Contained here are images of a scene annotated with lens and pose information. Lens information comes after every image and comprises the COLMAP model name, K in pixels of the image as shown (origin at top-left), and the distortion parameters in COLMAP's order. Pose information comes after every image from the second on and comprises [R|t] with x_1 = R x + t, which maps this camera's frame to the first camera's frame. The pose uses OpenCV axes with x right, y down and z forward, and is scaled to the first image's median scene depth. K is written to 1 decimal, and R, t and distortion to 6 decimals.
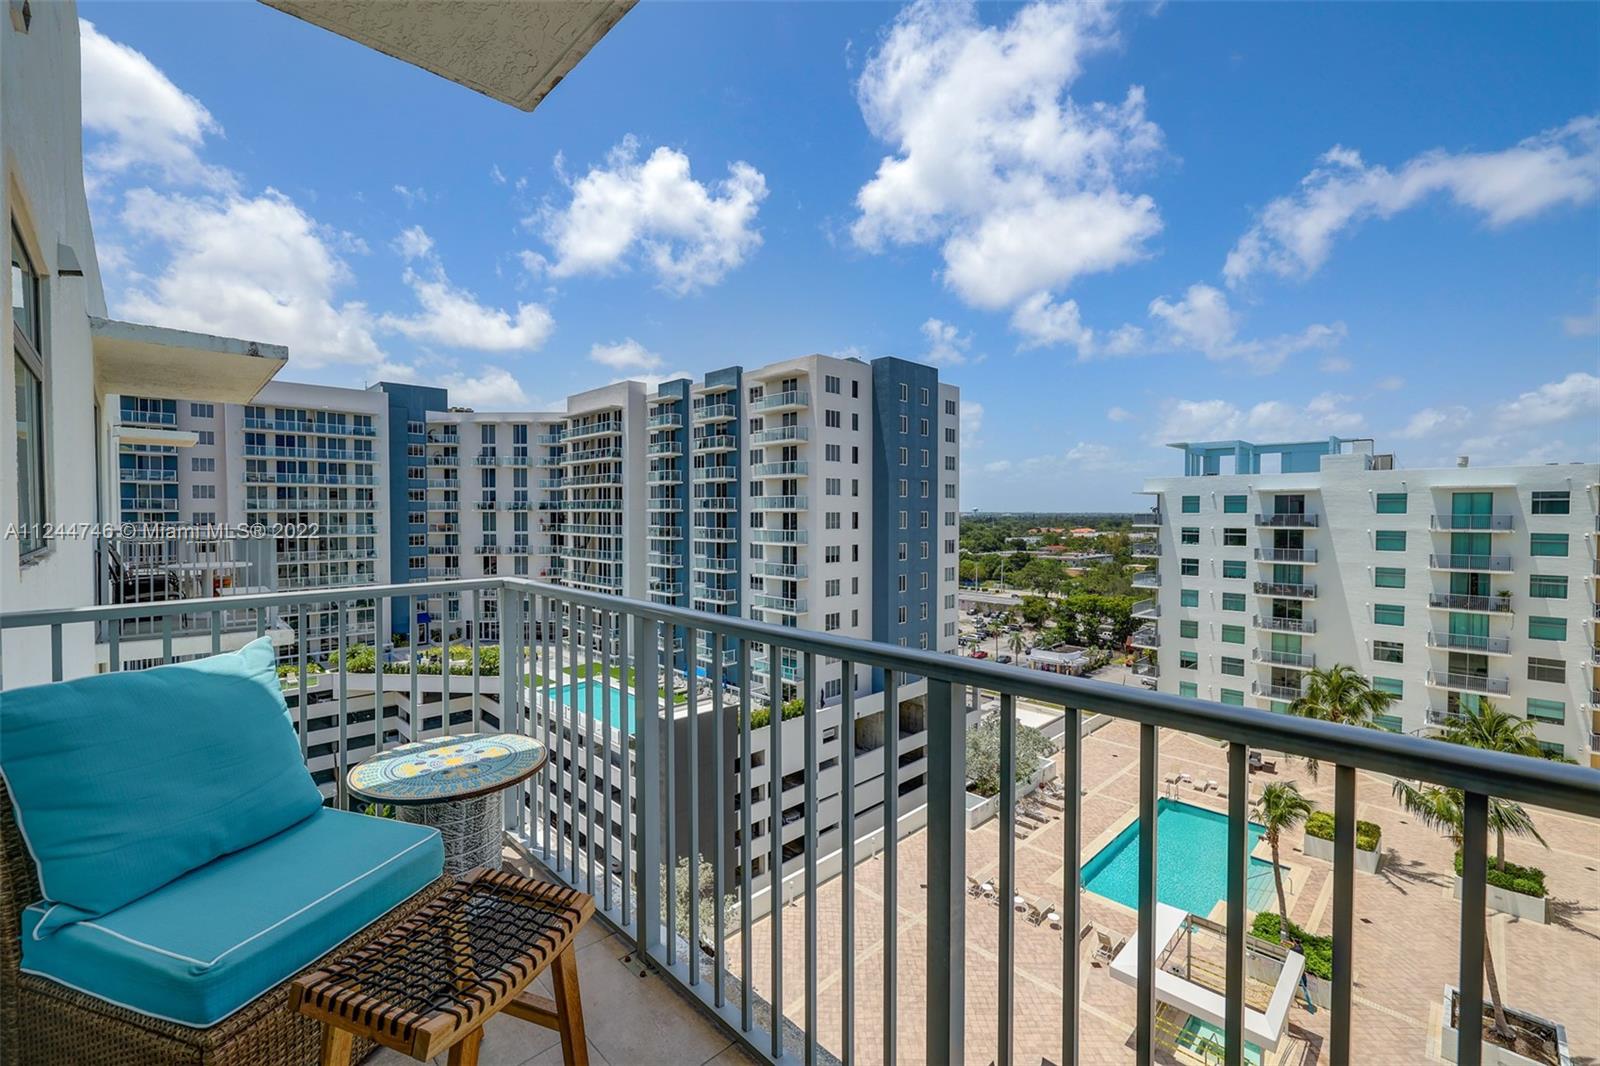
lens RADIAL K [[669.9, 0, 788.3], [0, 669.9, 526.4], [0, 0, 1]] dist [-0.000277, -0.000236]
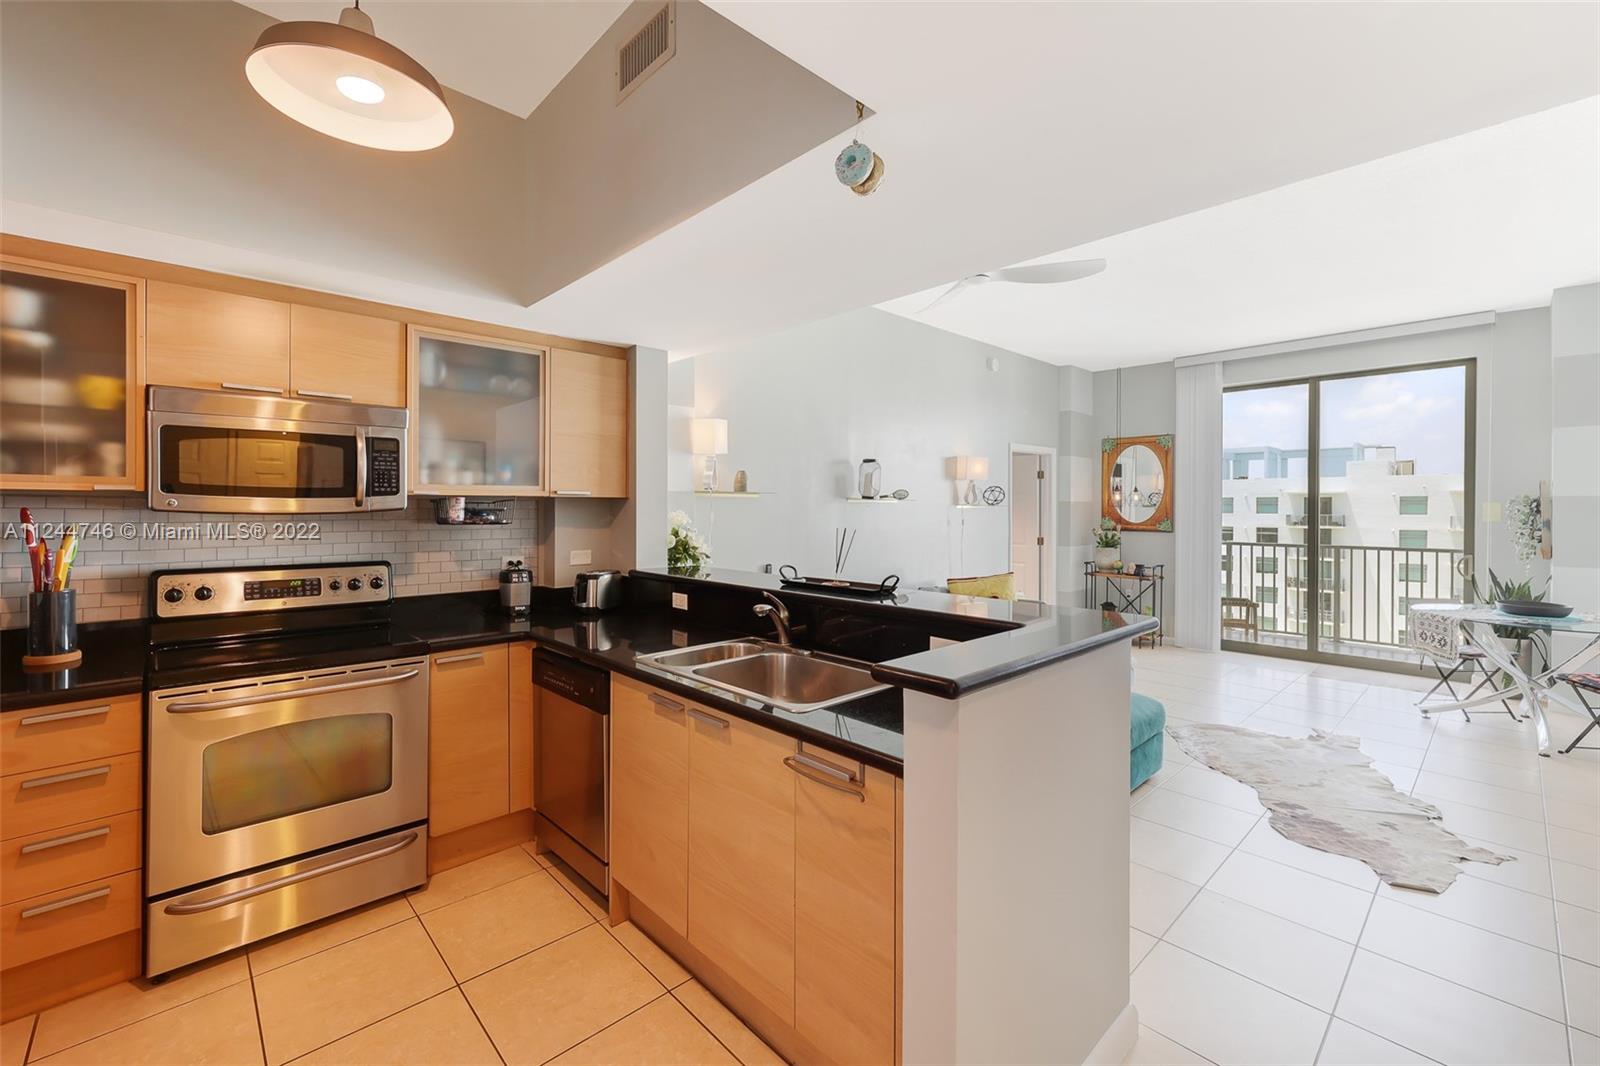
lens RADIAL K [[666.9, 0, 785.4], [0, 666.9, 509.3], [0, 0, 1]] dist [0.001398, 0.000497]
pose [[0.999760, 0.004016, -0.021535, -0.095557], [-0.004468, 0.999770, -0.020973, -0.000238], [0.021445, 0.021065, 0.999548, -0.106166]]
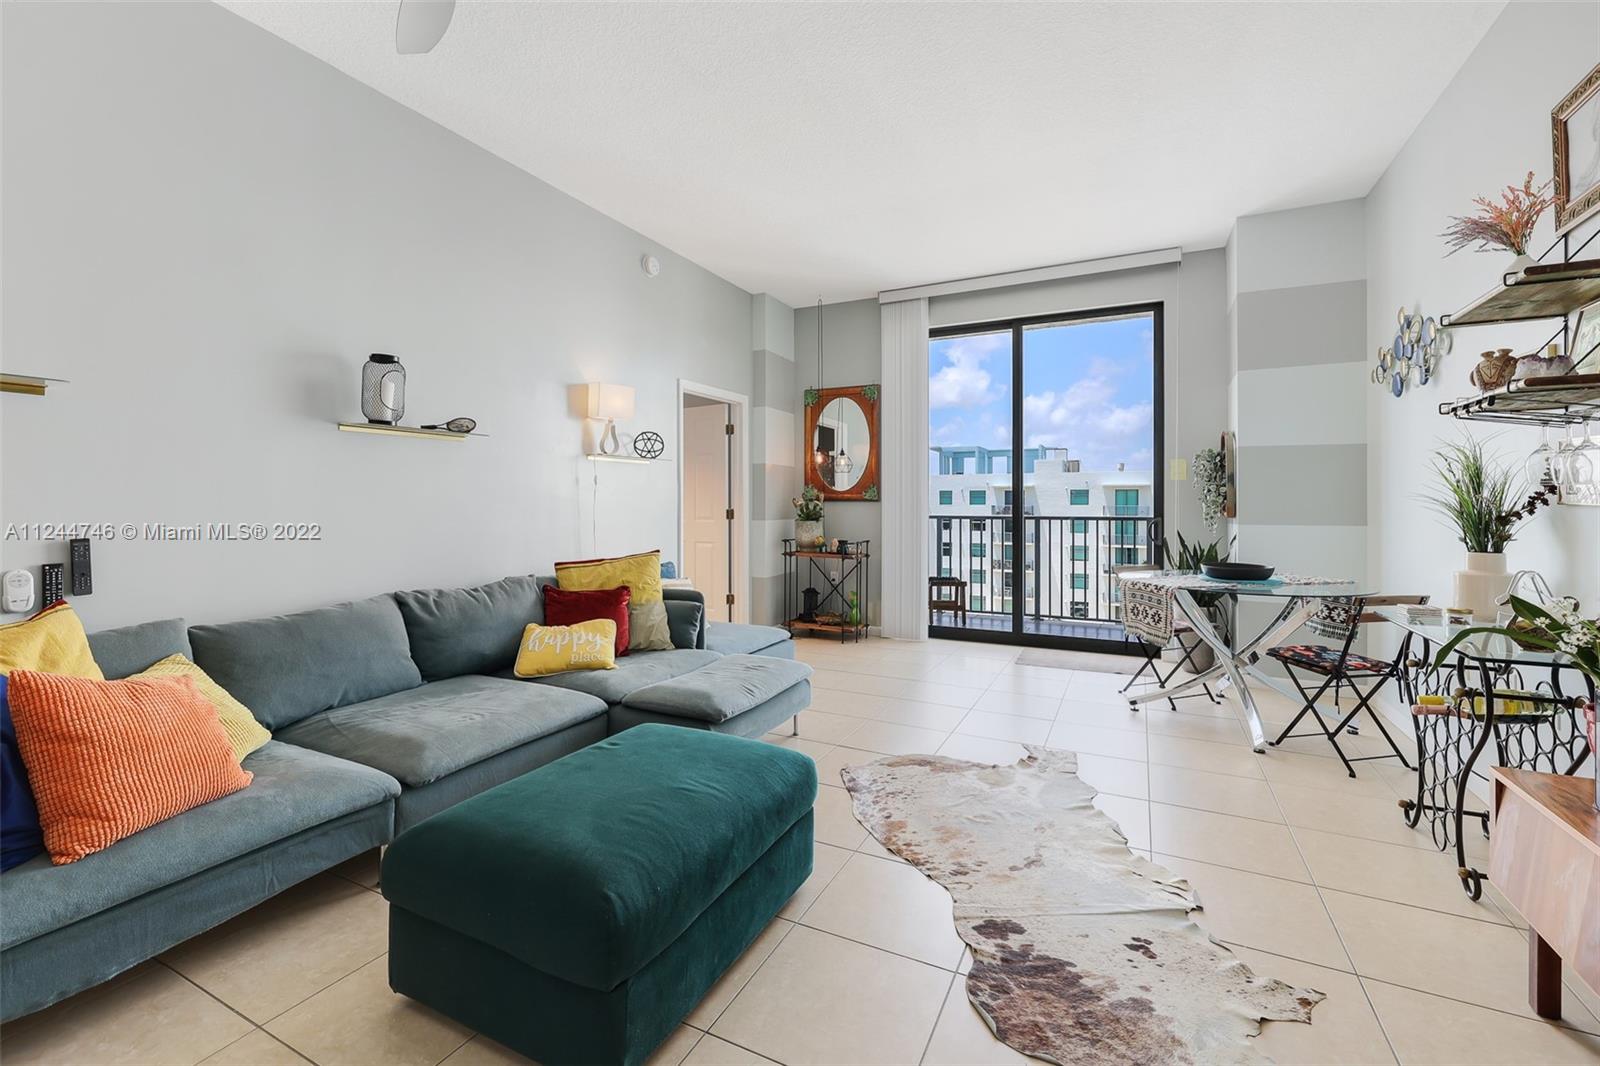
lens RADIAL K [[680.3, 0, 788.2], [0, 680.3, 500.9], [0, 0, 1]] dist [0.000505, -0.000186]
pose [[0.945524, 0.002096, 0.325547, -0.075592], [0.006686, 0.999643, -0.025855, 0.003452], [-0.325485, 0.026623, 0.945172, -0.078255]]
